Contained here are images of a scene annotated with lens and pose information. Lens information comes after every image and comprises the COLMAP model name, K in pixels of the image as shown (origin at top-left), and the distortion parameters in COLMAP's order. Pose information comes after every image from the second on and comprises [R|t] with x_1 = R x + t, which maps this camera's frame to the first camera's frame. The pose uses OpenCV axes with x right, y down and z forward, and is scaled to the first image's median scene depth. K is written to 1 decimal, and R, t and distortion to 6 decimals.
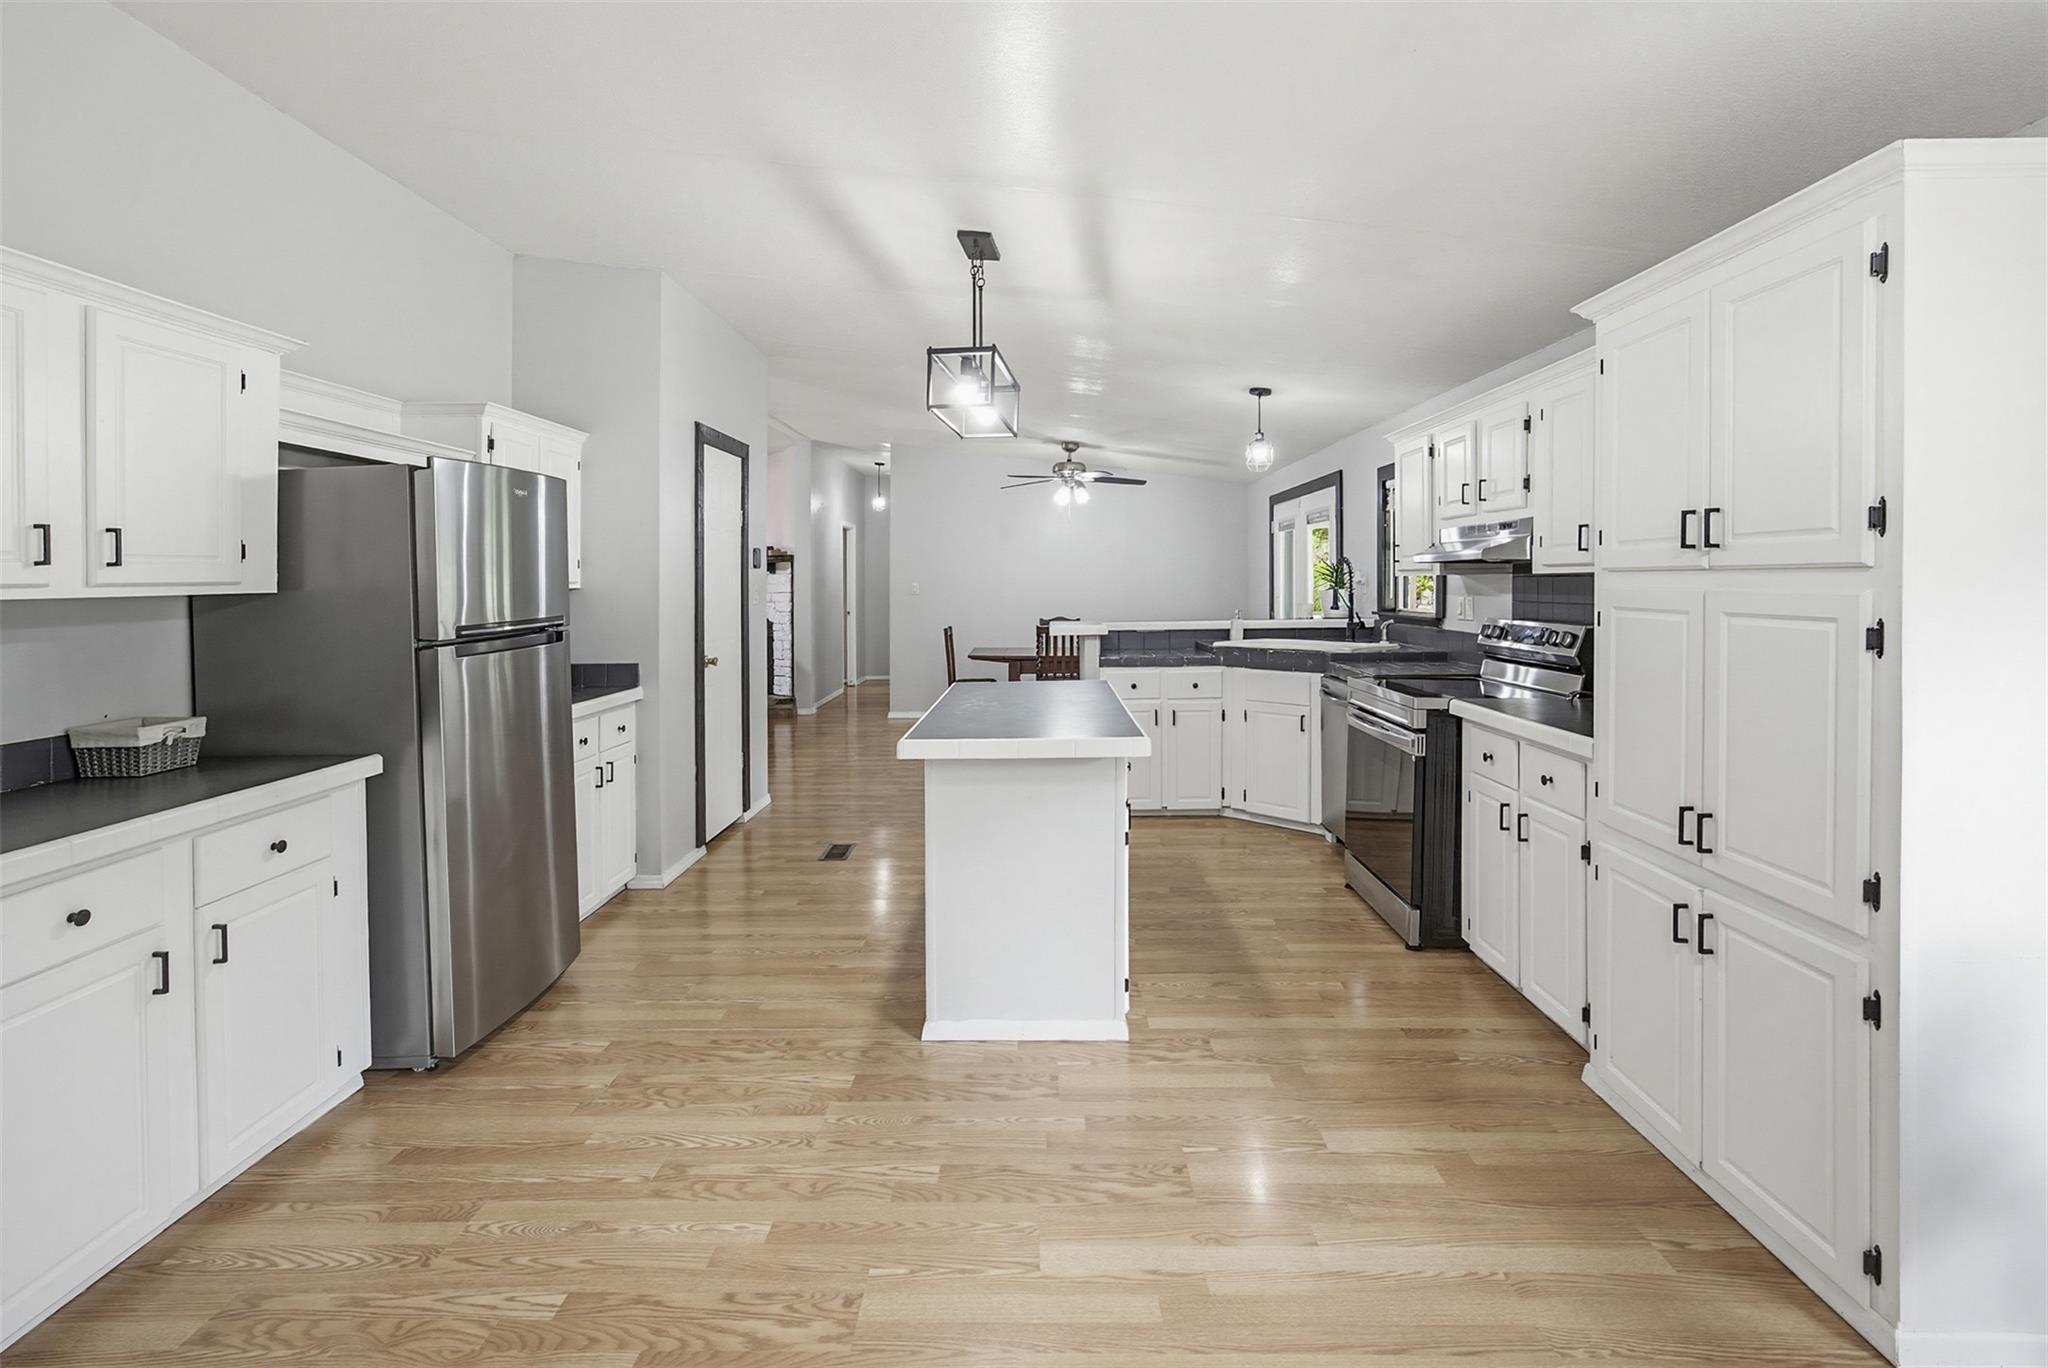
lens RADIAL K [[890.1, 0, 1029.6], [0, 890.1, 603.8], [0, 0, 1]] dist [-0.040170, 0.000186]
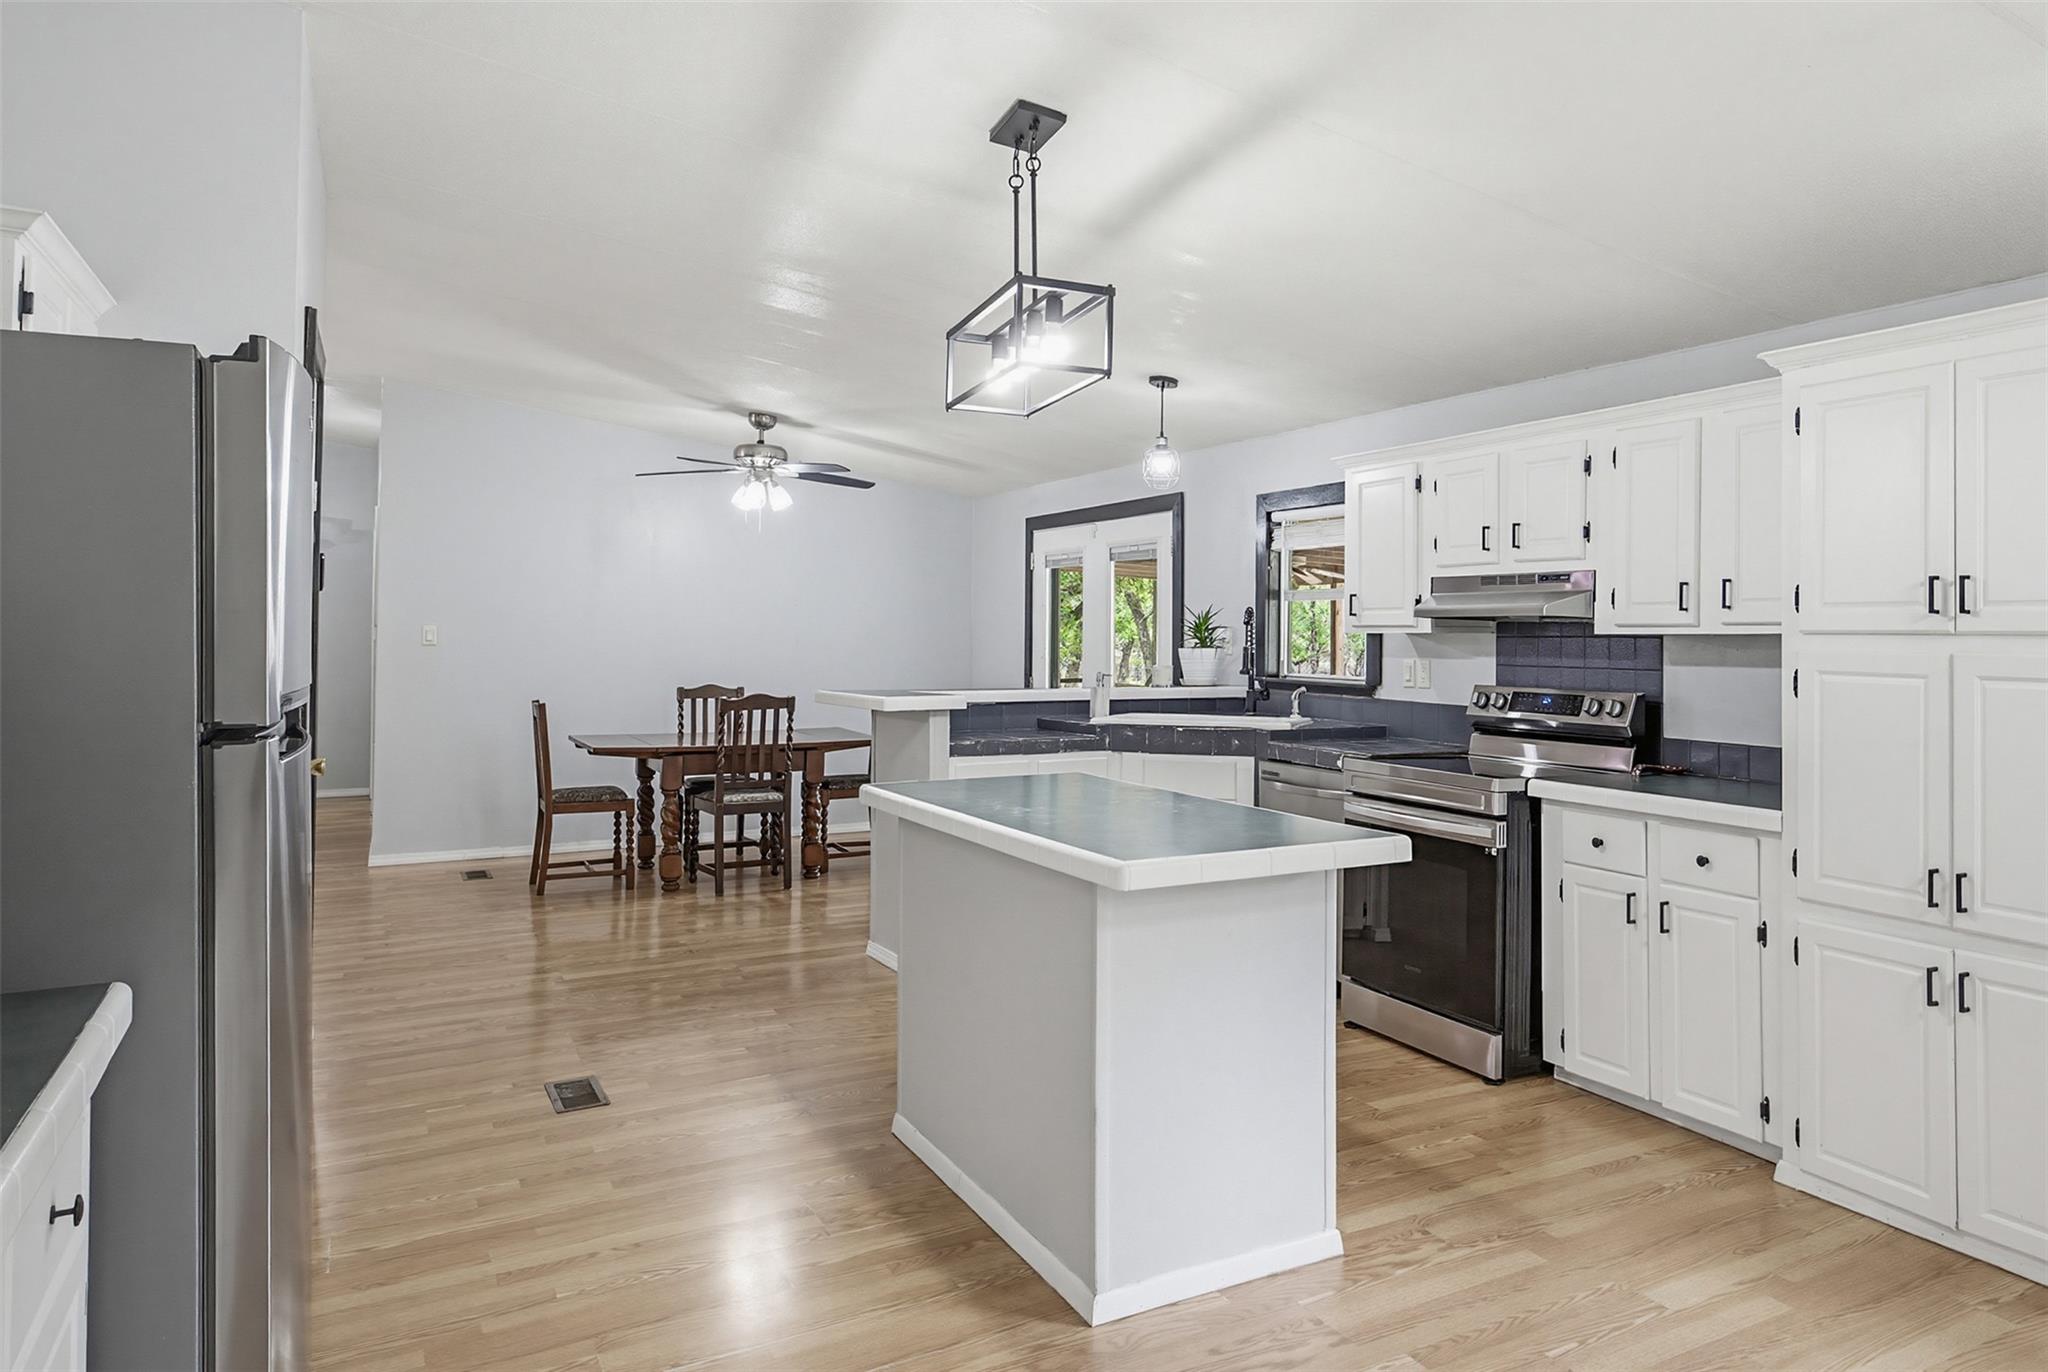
lens RADIAL K [[1290.1, 0, 1171.5], [0, 1290.1, 633.4], [0, 0, 1]] dist [-0.002156, -0.033252]
pose [[0.848827, 0.022564, 0.528188, -0.451213], [-0.008433, 0.999540, -0.029148, 0.006236], [-0.528603, 0.020288, 0.848627, 0.113692]]
